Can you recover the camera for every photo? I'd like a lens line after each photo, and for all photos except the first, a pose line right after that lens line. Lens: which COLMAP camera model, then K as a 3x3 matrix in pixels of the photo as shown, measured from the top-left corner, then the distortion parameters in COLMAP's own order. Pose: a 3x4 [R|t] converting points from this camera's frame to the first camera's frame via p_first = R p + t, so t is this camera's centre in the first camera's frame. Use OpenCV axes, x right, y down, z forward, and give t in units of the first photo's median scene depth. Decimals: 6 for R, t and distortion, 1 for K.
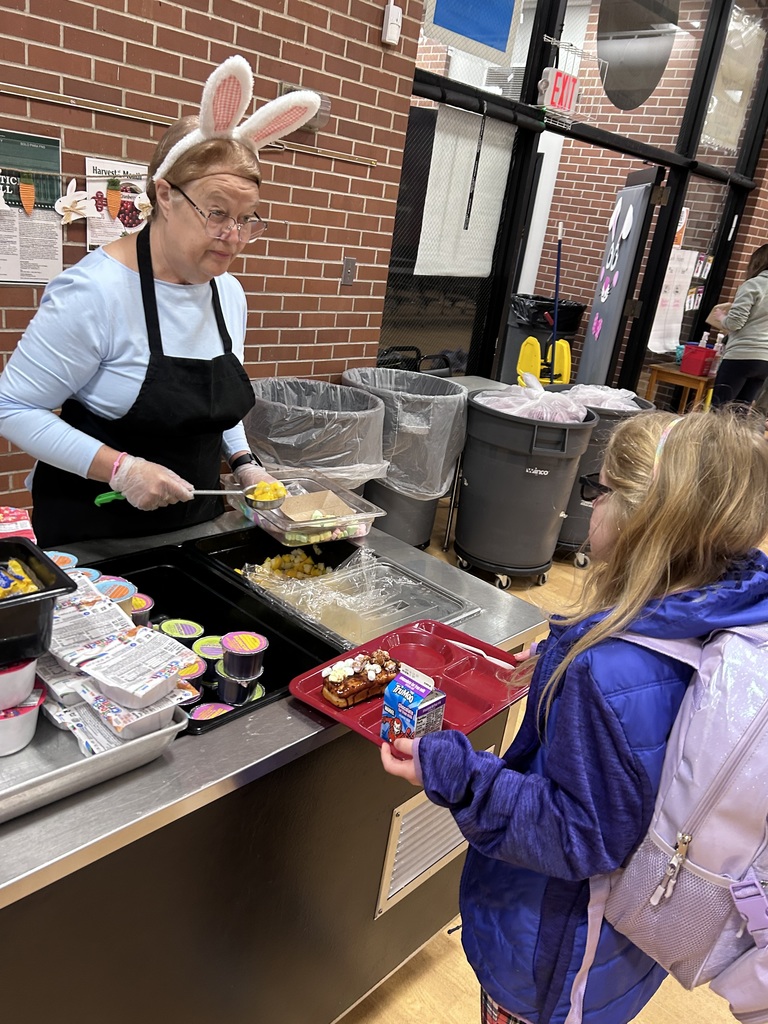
lens RADIAL K [[815.6, 0, 372.4], [0, 815.6, 512.6], [0, 0, 1]] dist [0.049192, -0.062459]
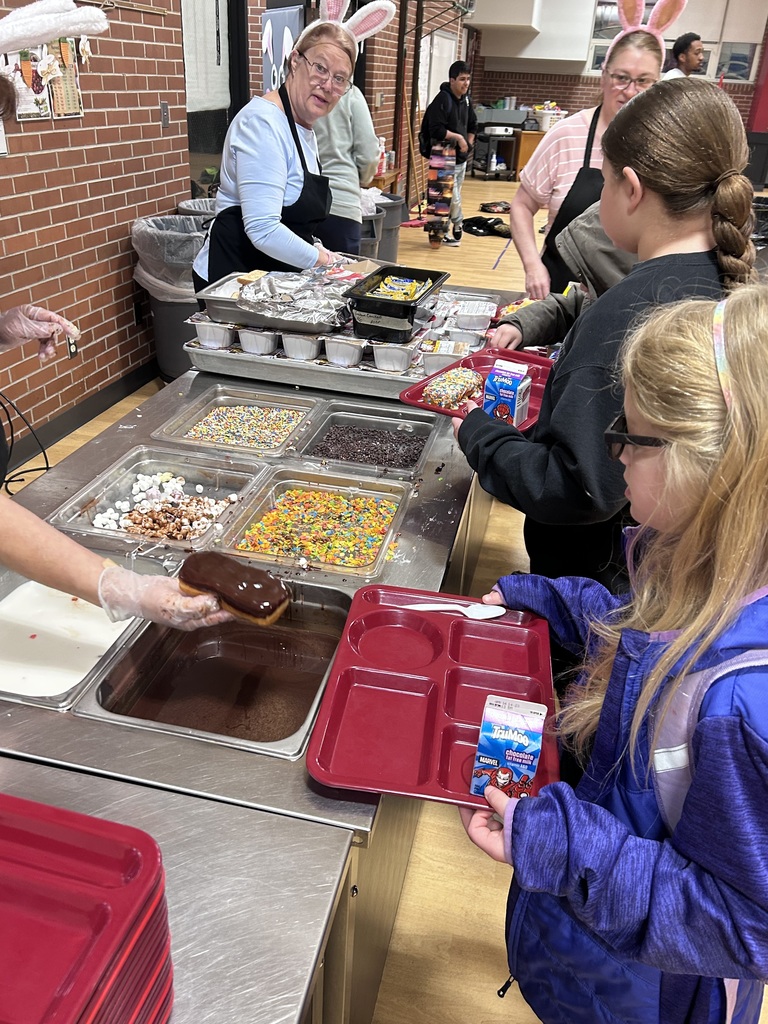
lens RADIAL K [[815.6, 0, 404.5], [0, 815.6, 528.5], [0, 0, 1]] dist [0.049192, -0.062459]
pose [[0.848583, -0.329457, 0.413963, -0.438463], [0.241095, 0.937287, 0.251727, 0.045298], [-0.470935, -0.113807, 0.874796, -0.256720]]
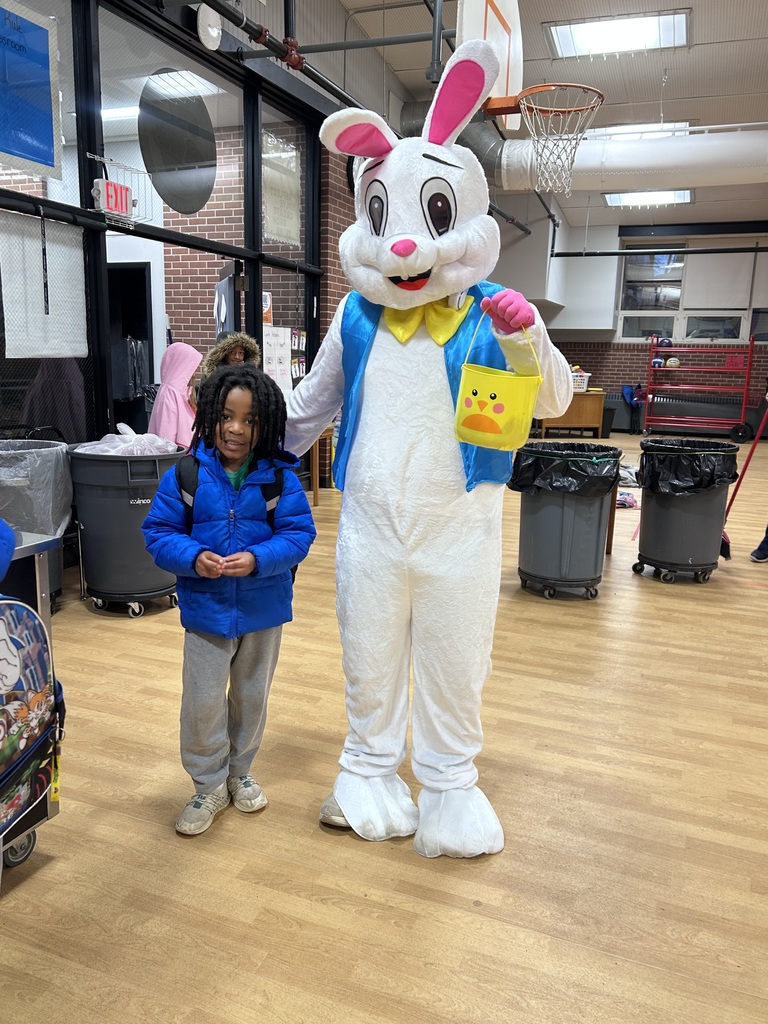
lens RADIAL K [[815.6, 0, 389.1], [0, 815.6, 505.1], [0, 0, 1]] dist [0.049192, -0.062459]
pose [[0.916232, -0.177855, 0.359007, 0.111452], [0.227564, 0.968515, -0.100961, 0.153159], [-0.329747, 0.174201, 0.927858, -0.180009]]
